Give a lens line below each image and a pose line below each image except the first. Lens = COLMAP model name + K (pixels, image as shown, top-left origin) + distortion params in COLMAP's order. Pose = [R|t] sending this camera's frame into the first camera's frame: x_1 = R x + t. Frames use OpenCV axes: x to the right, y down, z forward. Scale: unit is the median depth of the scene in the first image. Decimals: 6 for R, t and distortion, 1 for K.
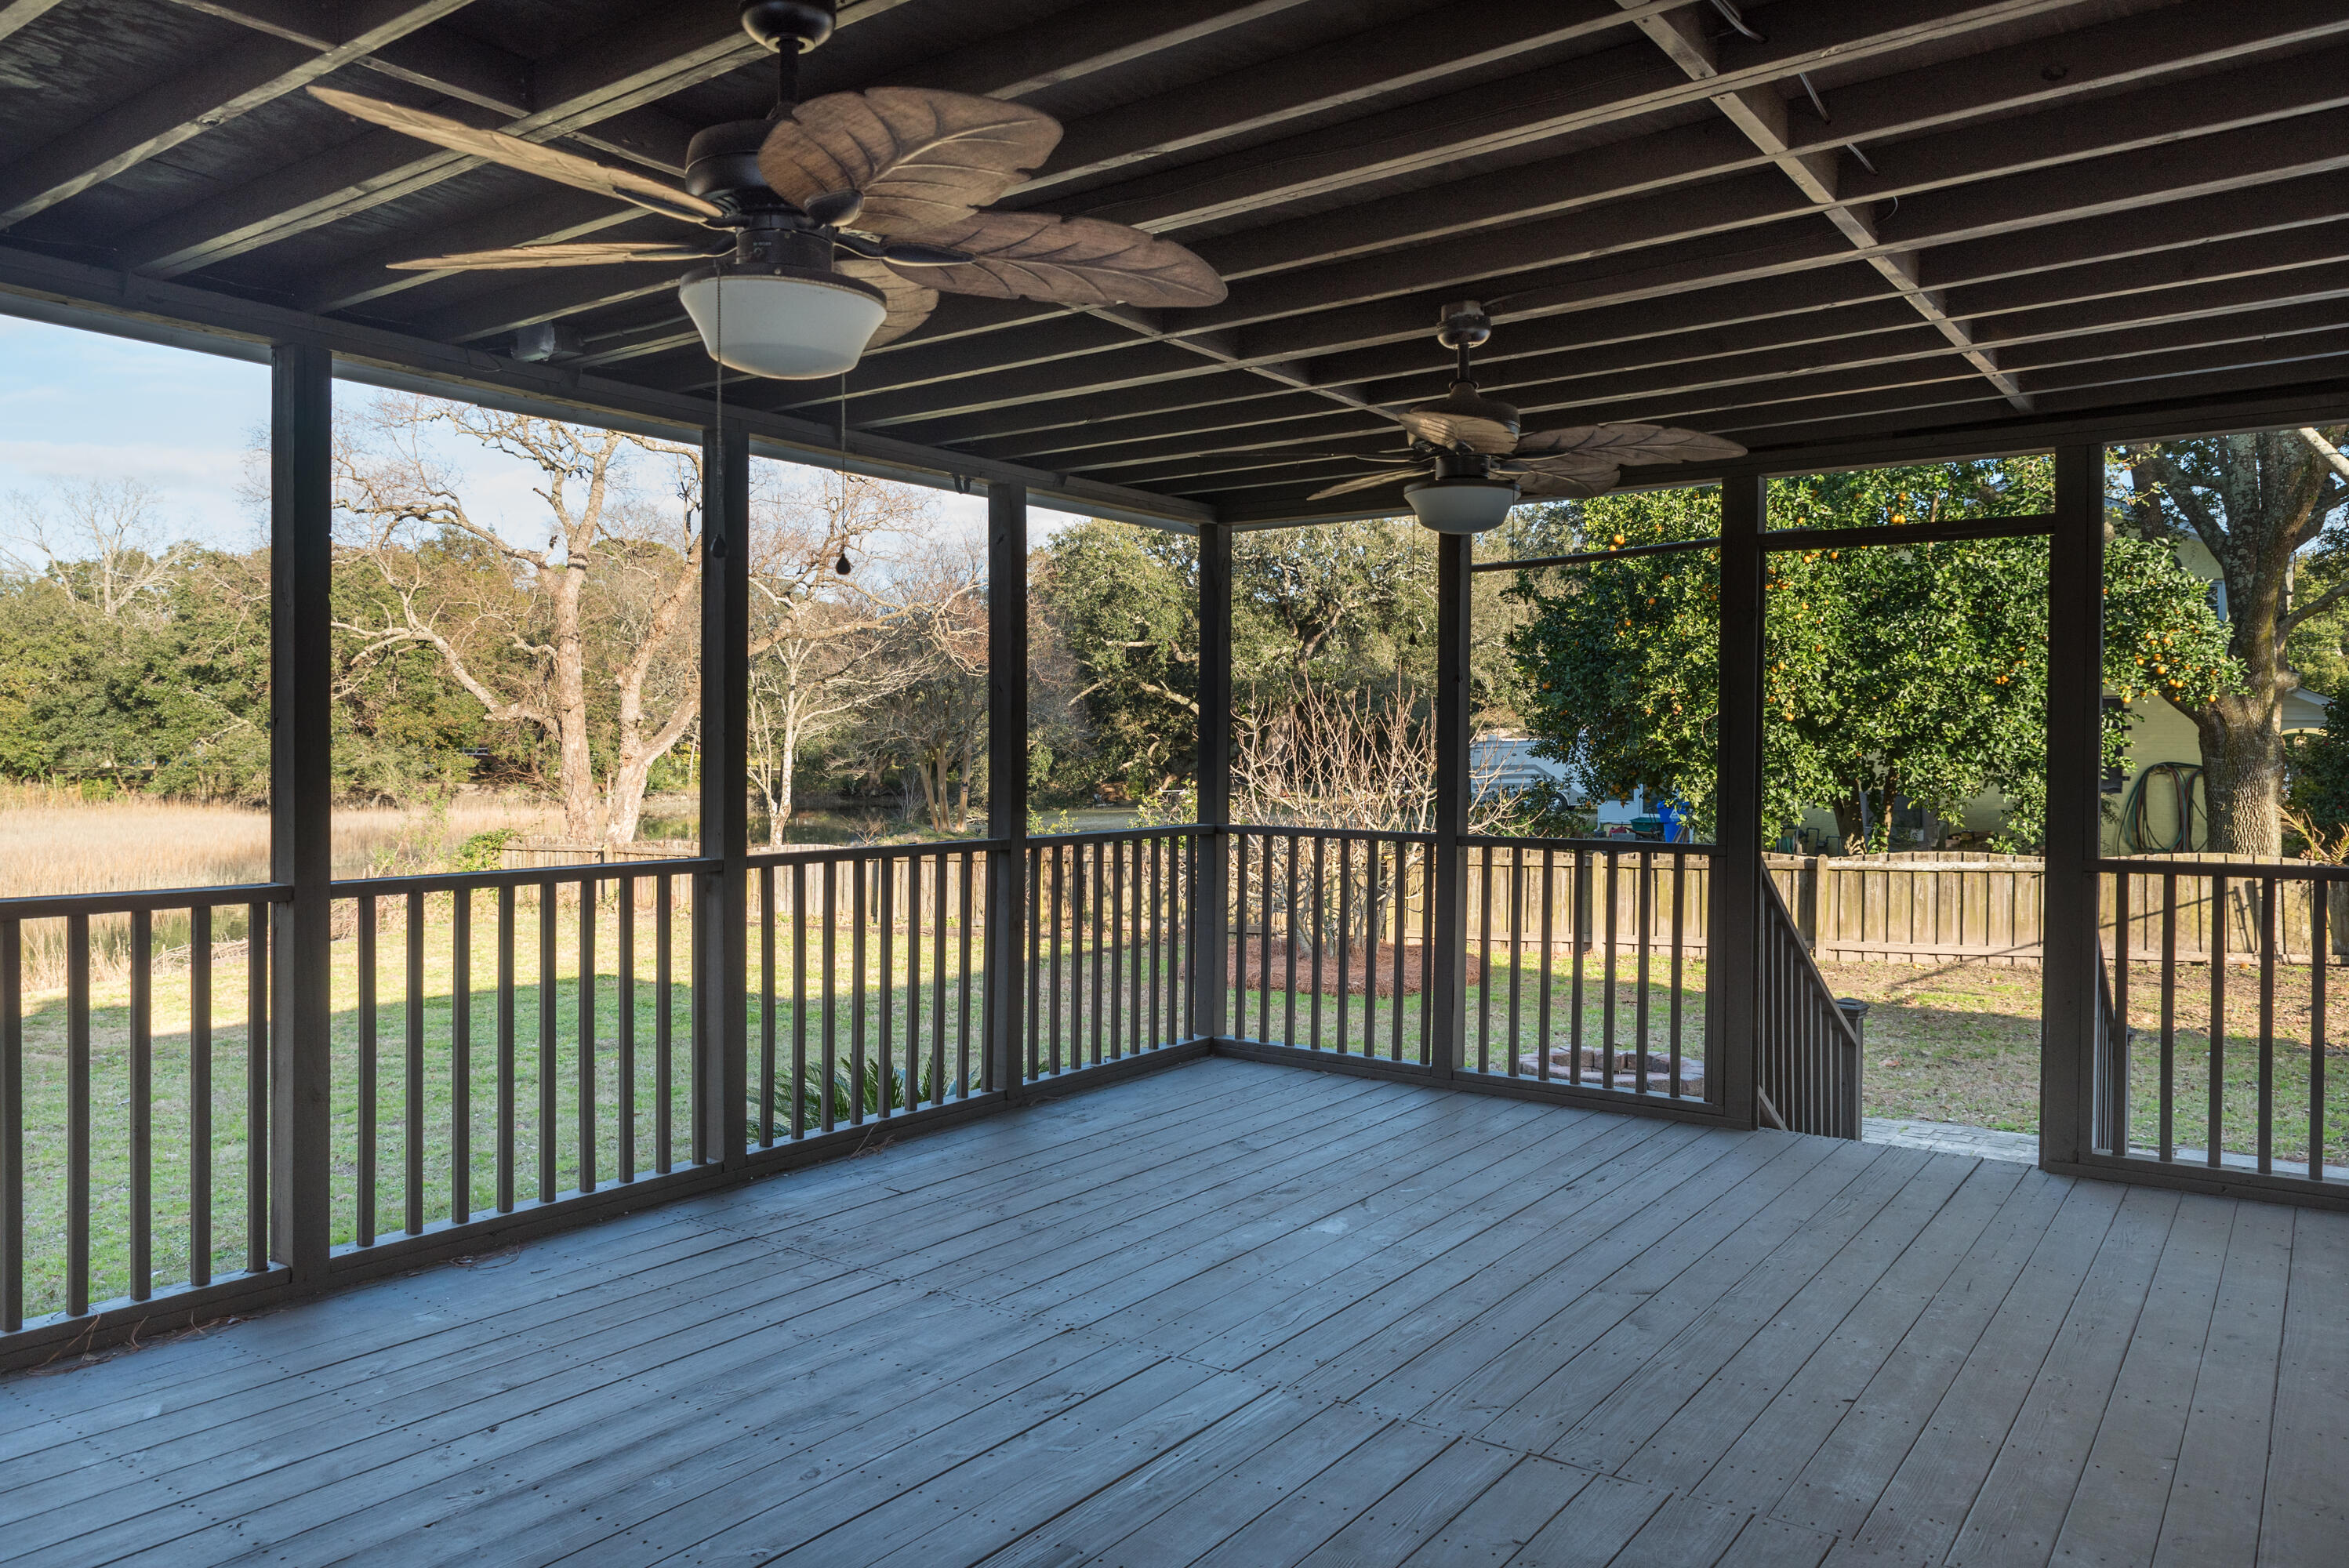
lens RADIAL K [[1590.7, 0, 1178.3], [0, 1590.7, 774.1], [0, 0, 1]] dist [-0.000343, -0.000691]
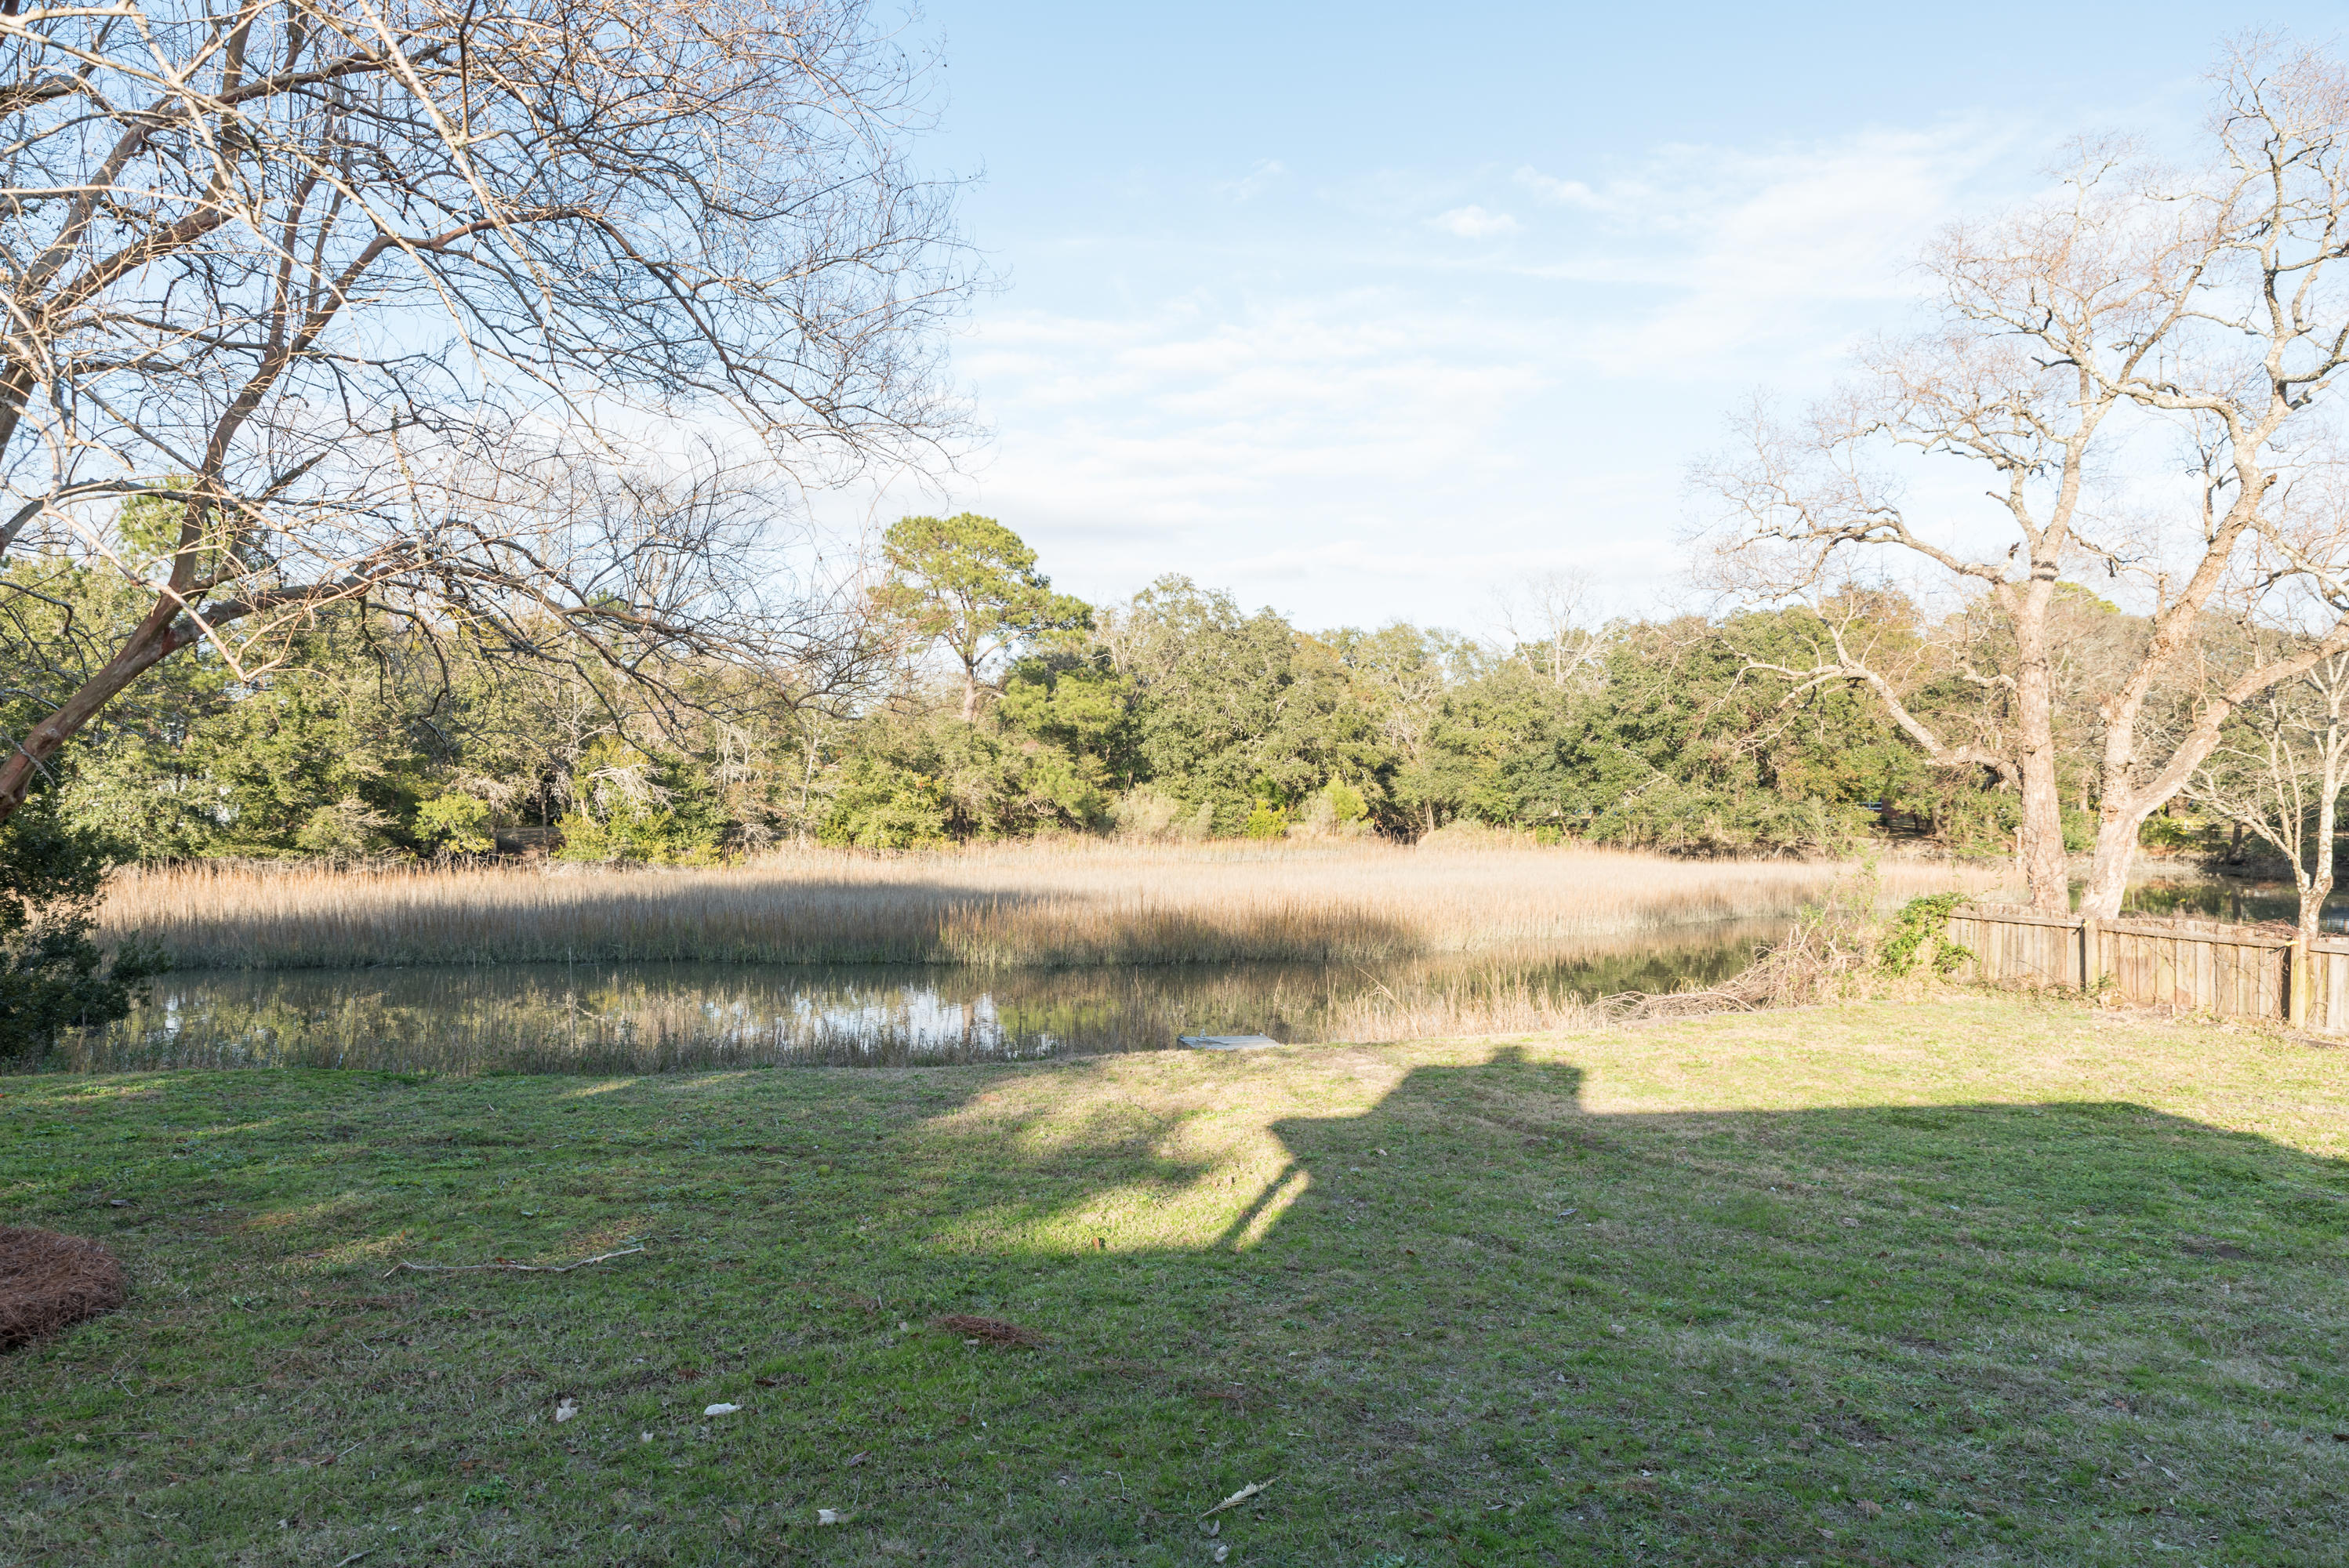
lens RADIAL K [[1590.7, 0, 1178.3], [0, 1590.7, 774.1], [0, 0, 1]] dist [-0.000343, -0.000691]
pose [[0.678107, -0.005031, -0.734946, -0.015520], [-0.020067, 0.999477, -0.025356, 0.000190], [0.734689, 0.031943, 0.677652, 0.023316]]
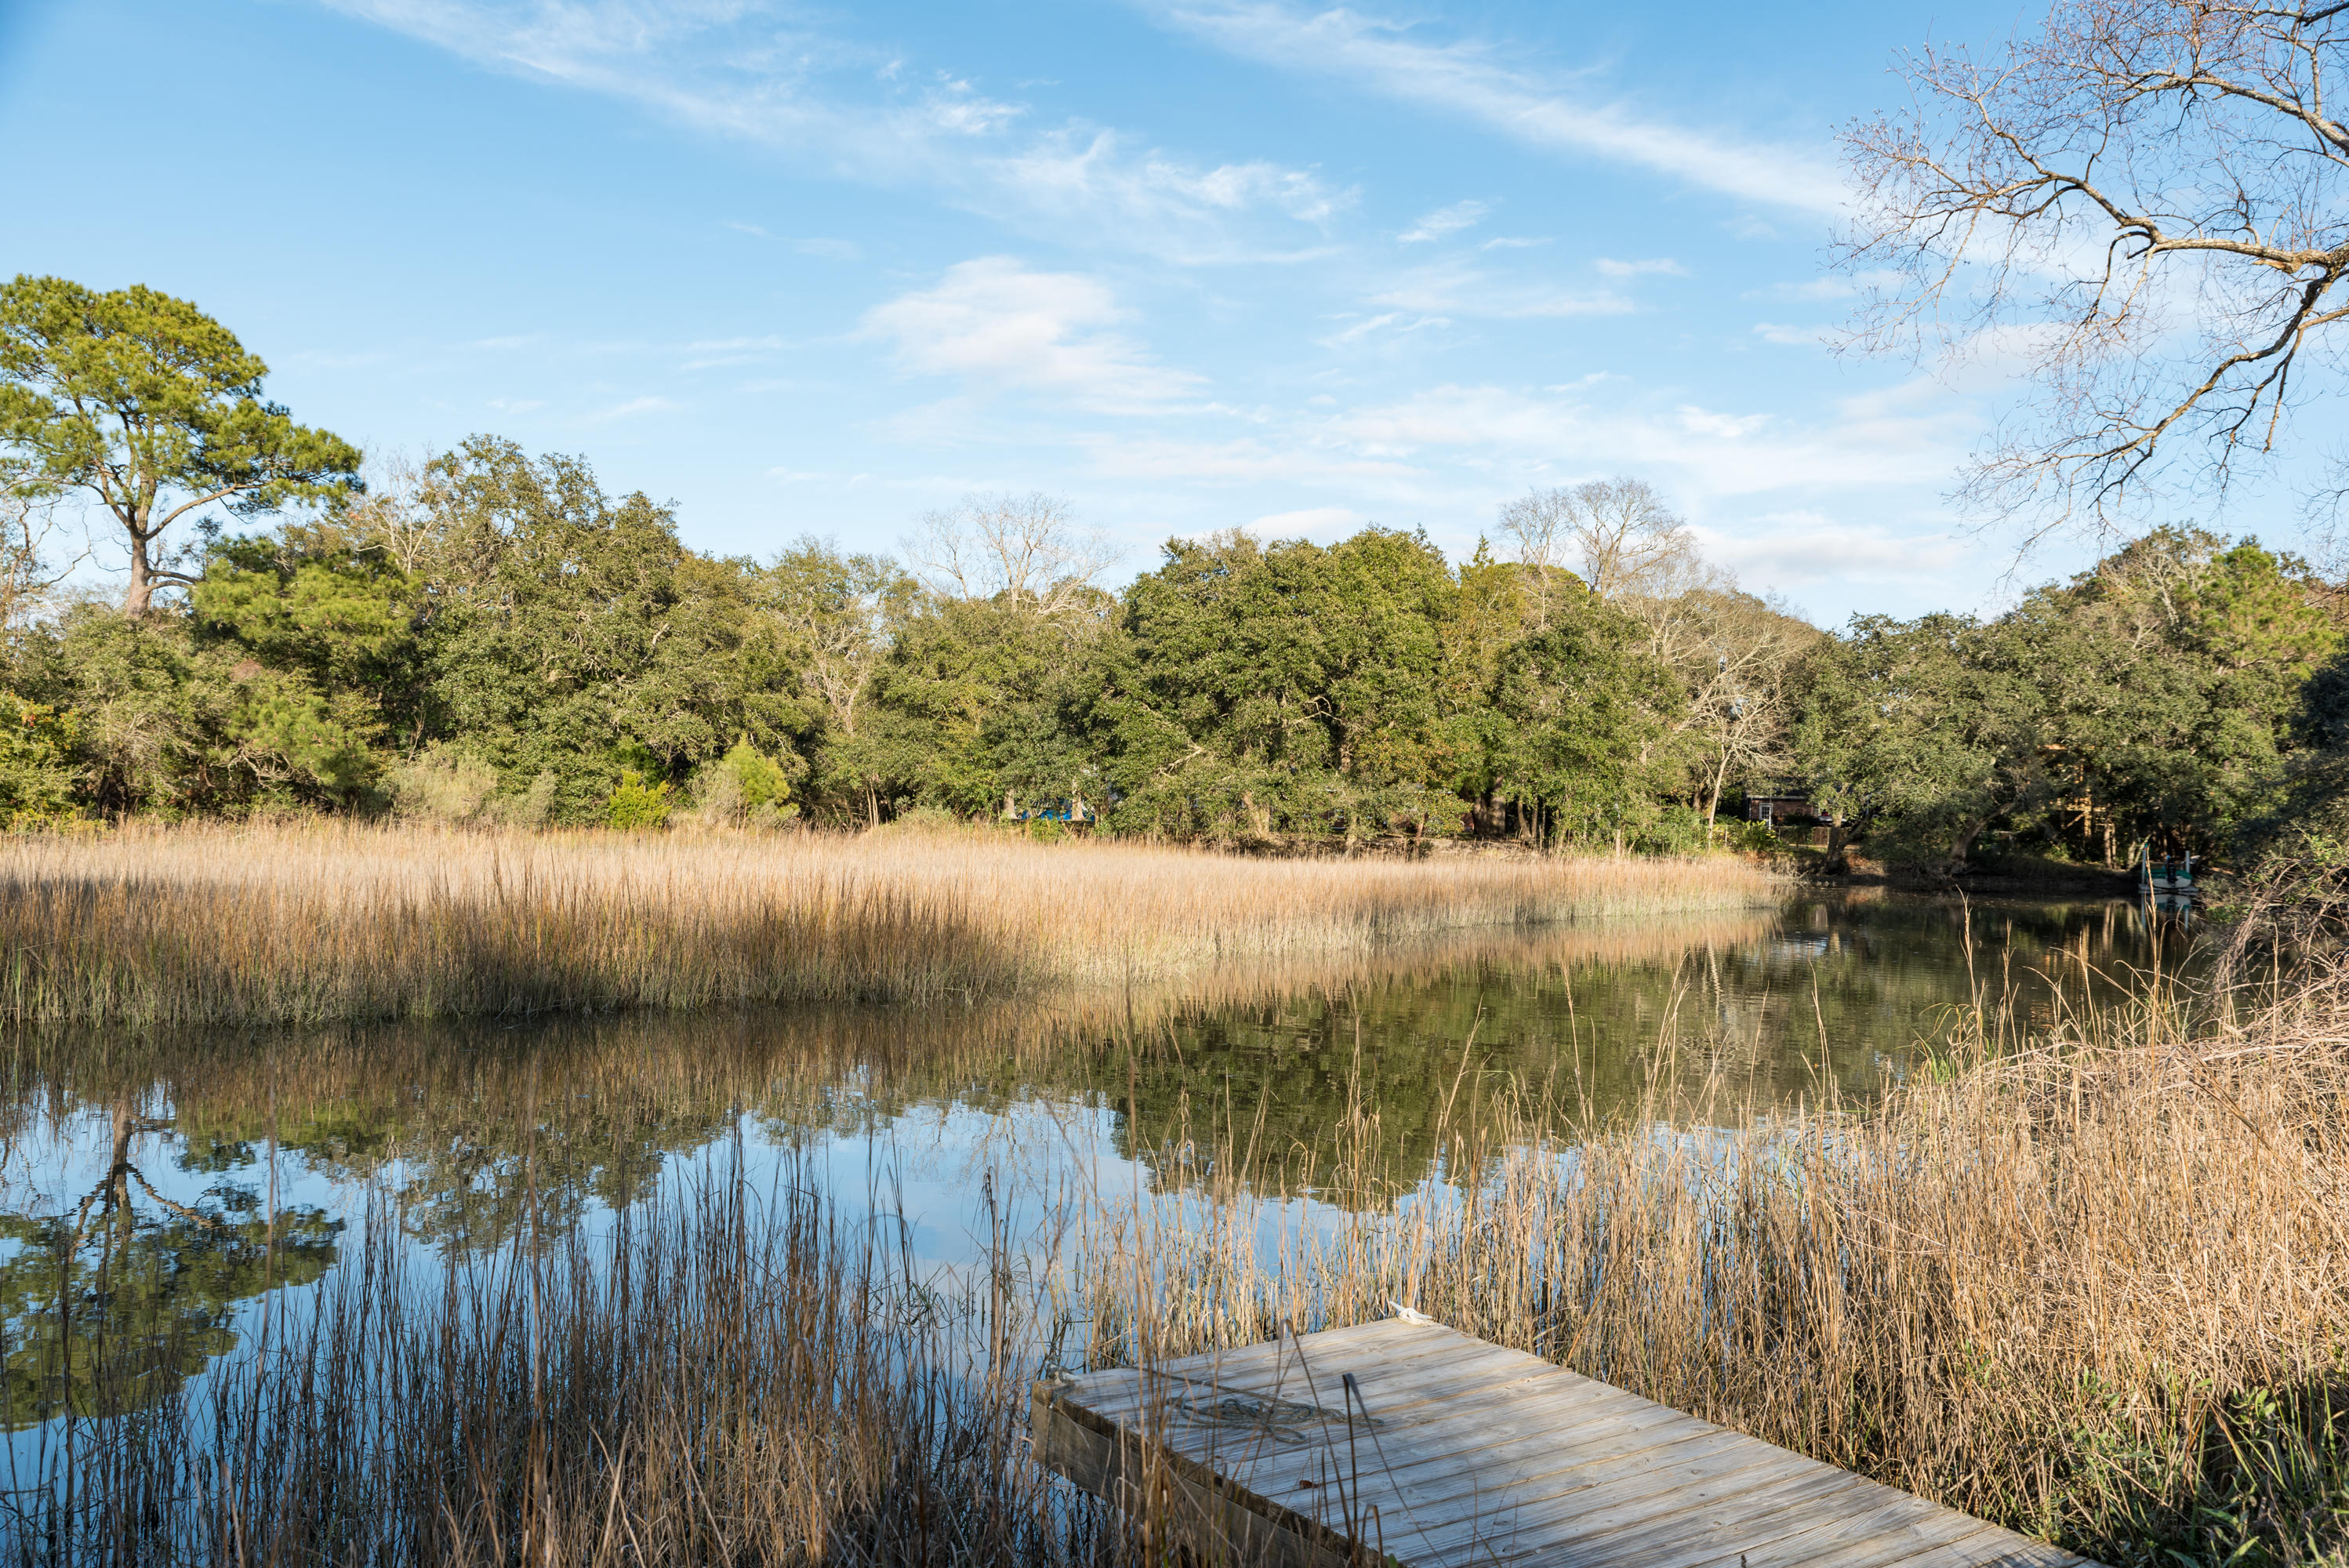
lens RADIAL K [[1900.1, 0, 1174.5], [0, 1900.1, 784.0], [0, 0, 1]] dist [-0.015954, 0.013870]
pose [[0.893130, 0.009462, -0.449699, -0.181354], [-0.029421, 0.998867, -0.037414, 0.020932], [0.448835, 0.046646, 0.892396, 0.156105]]
